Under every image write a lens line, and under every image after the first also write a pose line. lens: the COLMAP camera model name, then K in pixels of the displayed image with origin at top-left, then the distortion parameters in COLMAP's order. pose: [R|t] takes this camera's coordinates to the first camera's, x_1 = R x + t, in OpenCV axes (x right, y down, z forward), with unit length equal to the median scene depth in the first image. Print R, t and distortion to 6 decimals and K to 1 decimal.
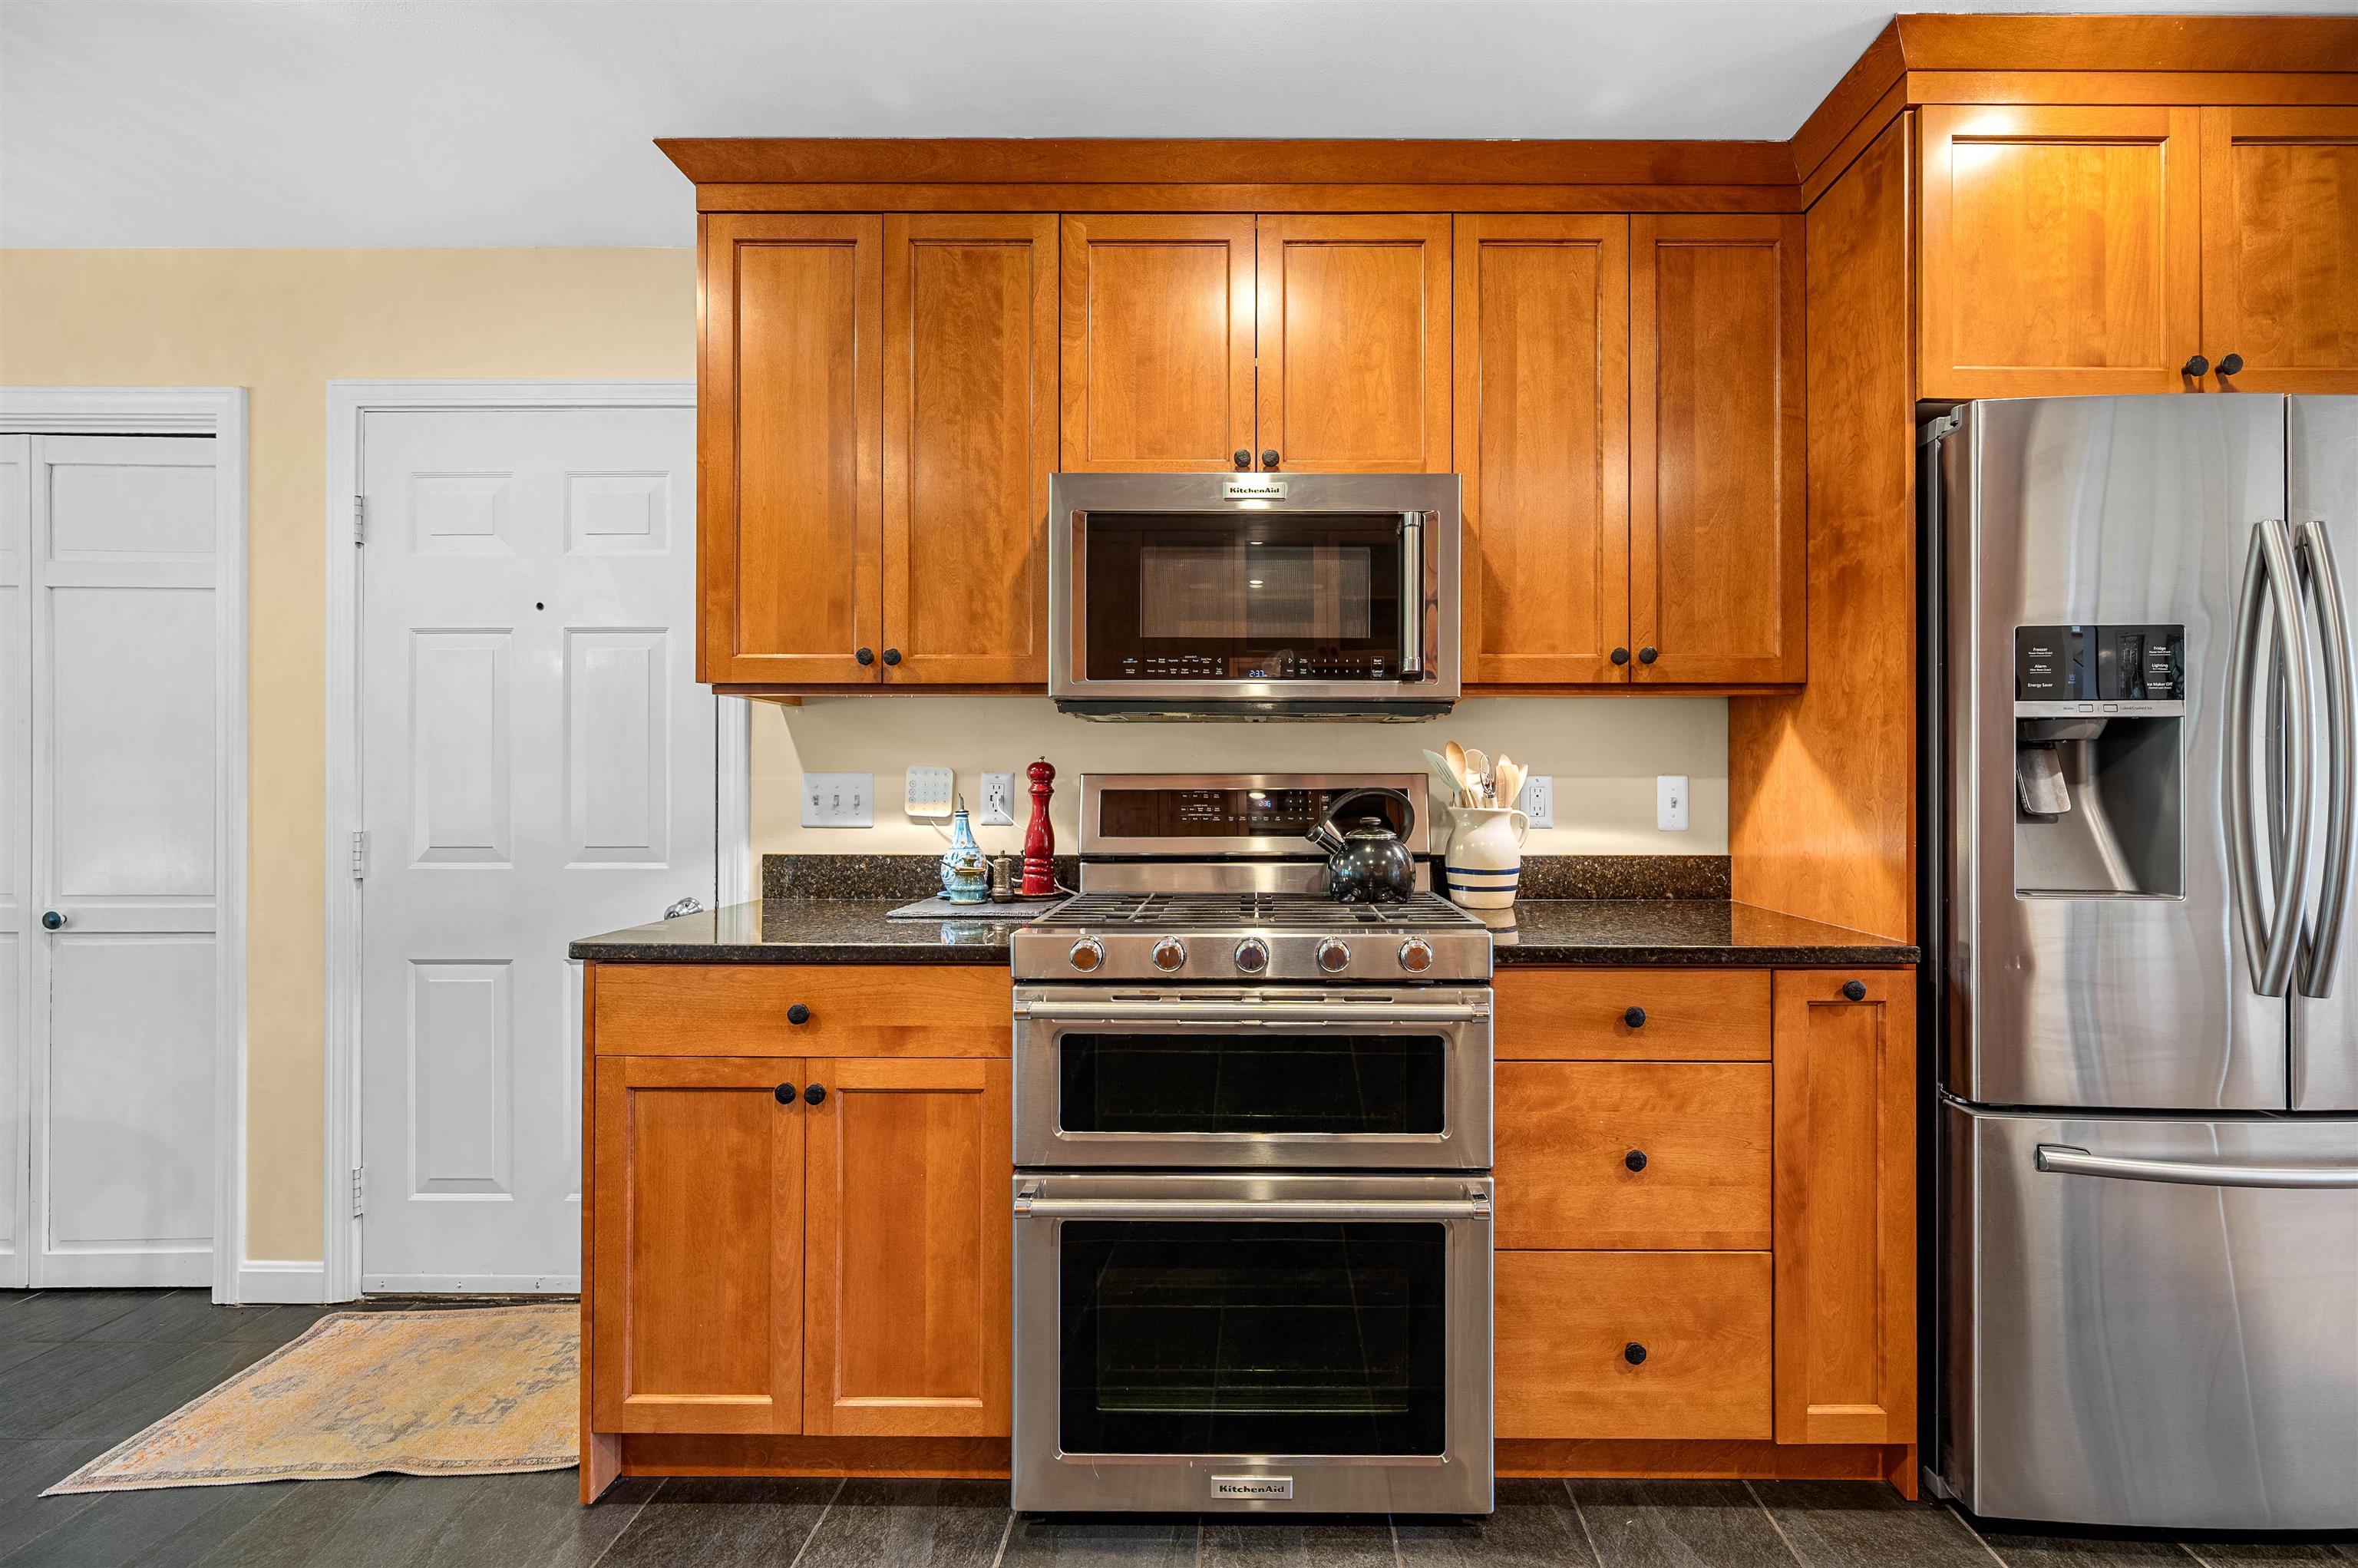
lens RADIAL K [[954.3, 0, 1181.3], [0, 954.3, 784.0], [0, 0, 1]] dist [-0.003030, 0.000809]
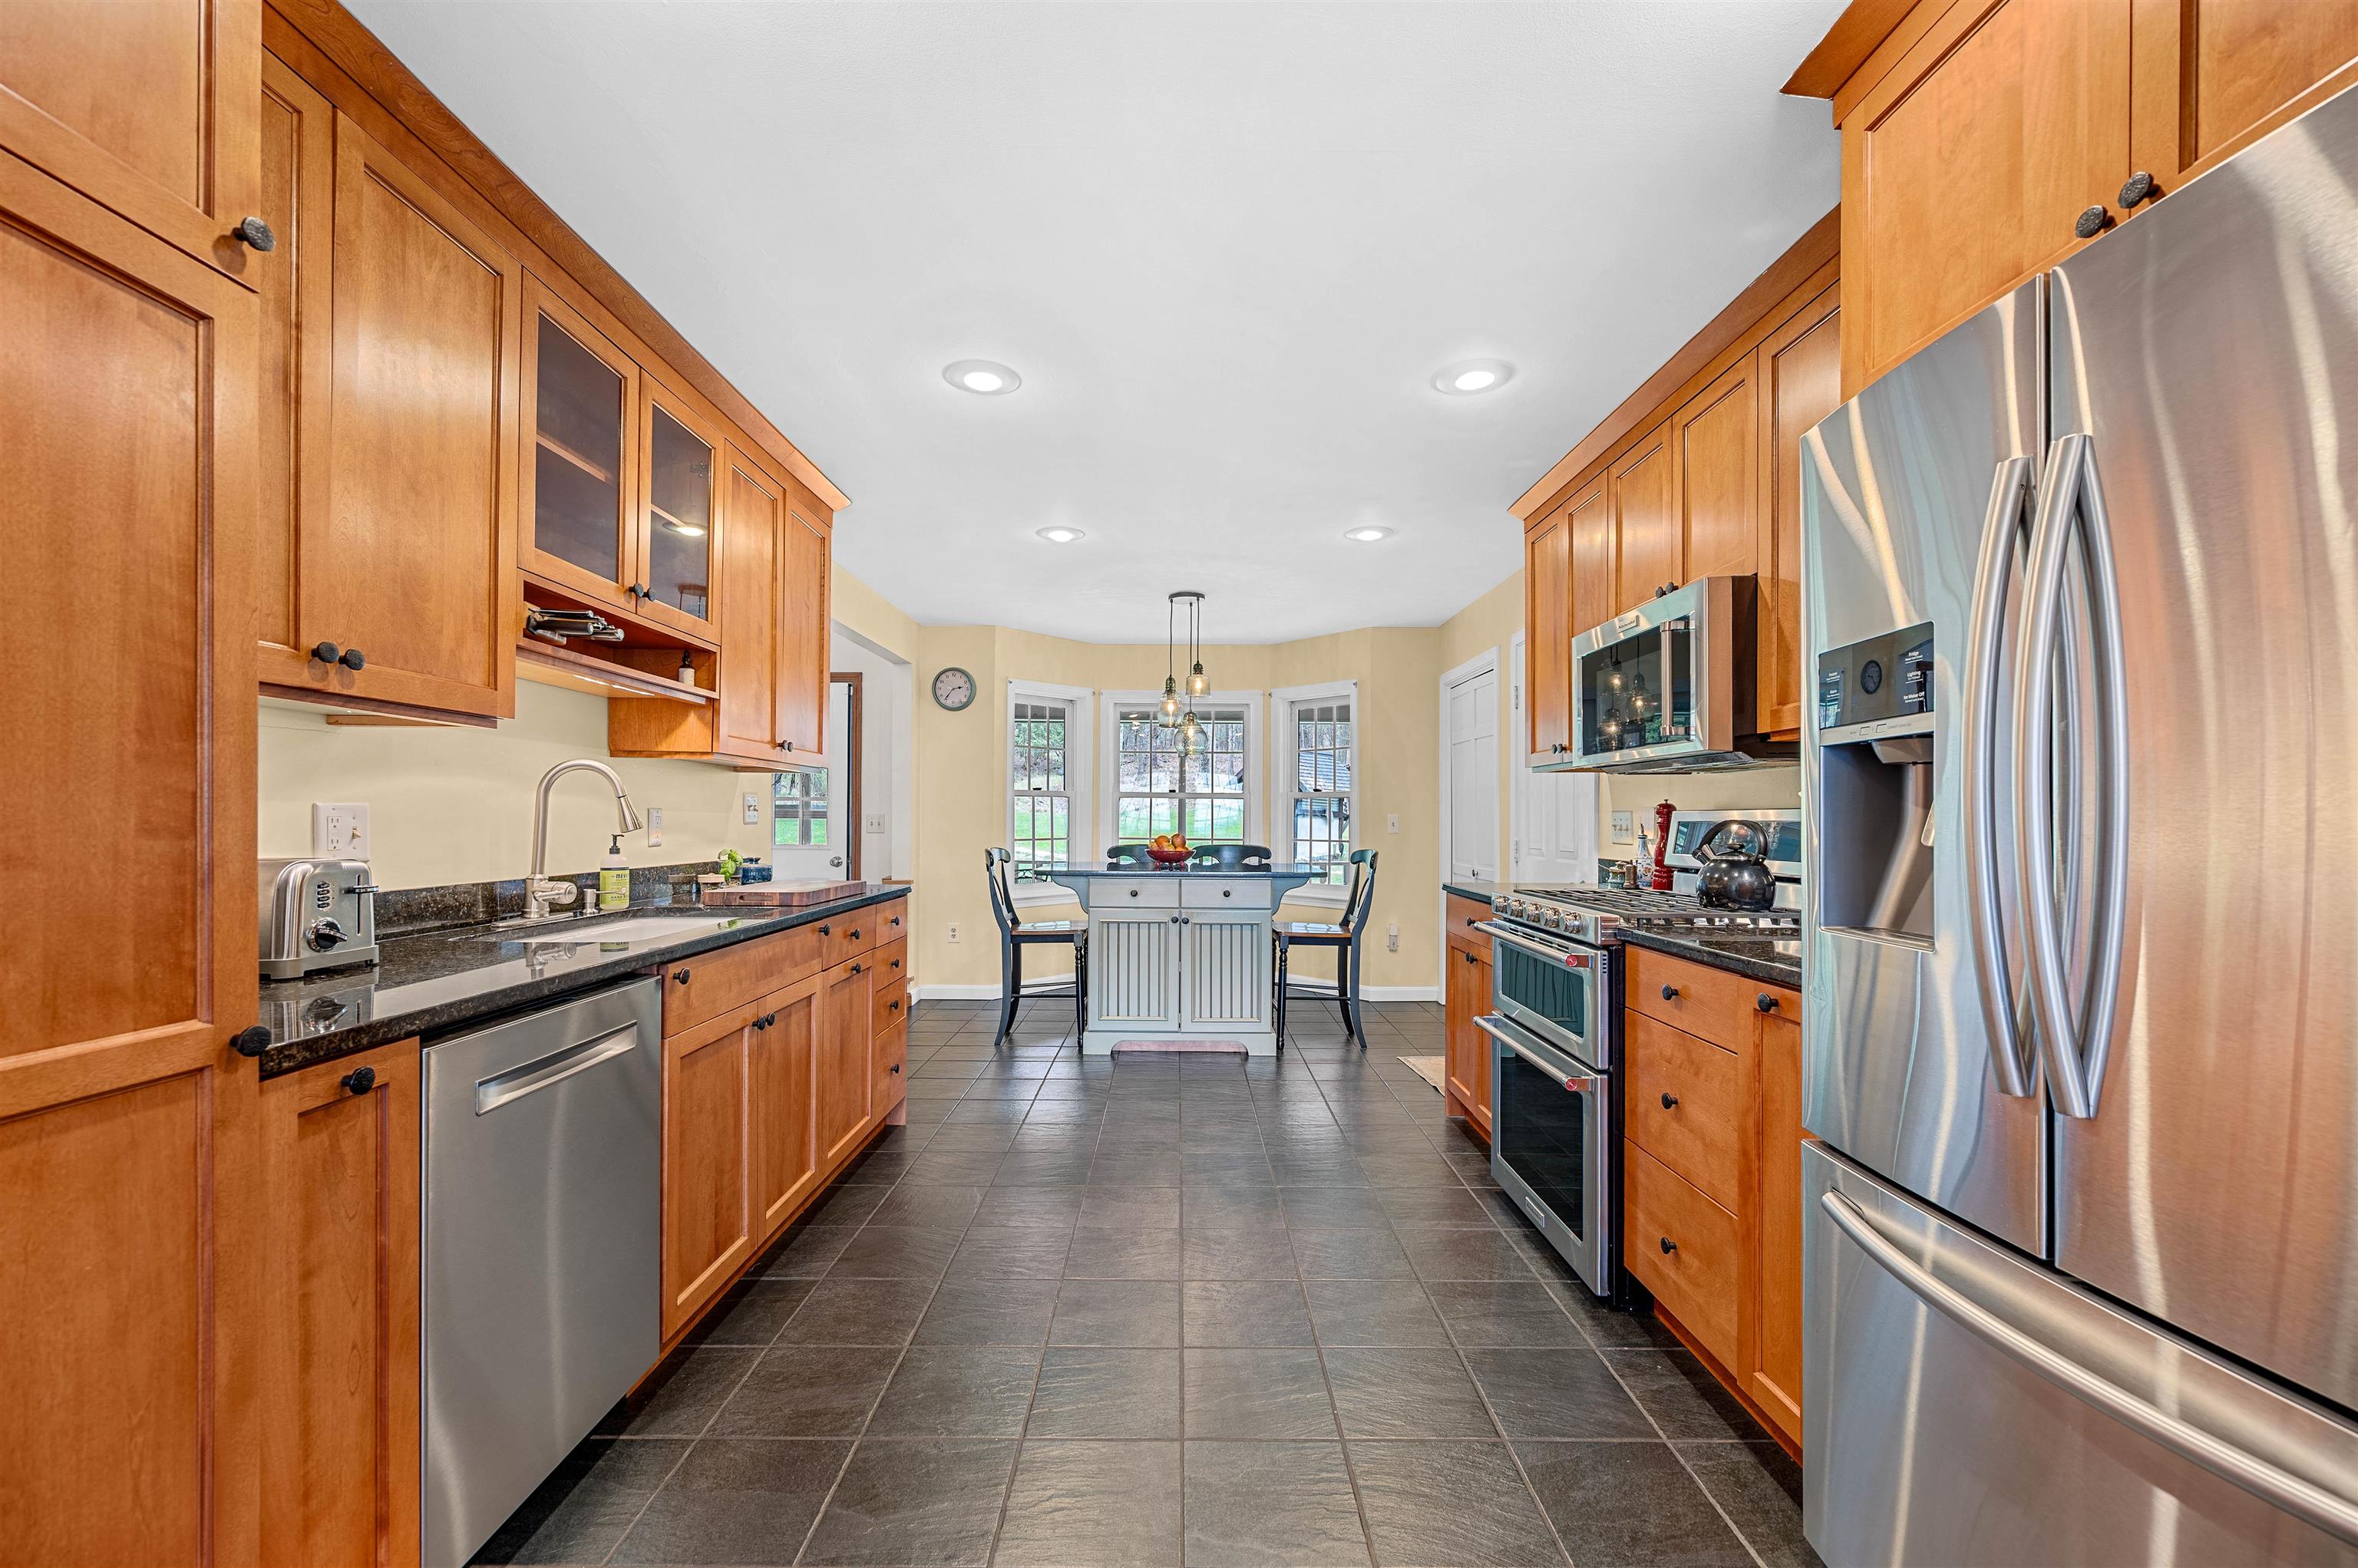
lens RADIAL K [[954.3, 0, 1181.3], [0, 954.3, 796.2], [0, 0, 1]] dist [-0.003030, 0.000809]
pose [[-0.001966, -0.027247, -0.999627, 1.817126], [0.002188, 0.999626, -0.027251, 0.007447], [0.999996, -0.002241, -0.001905, 0.329566]]
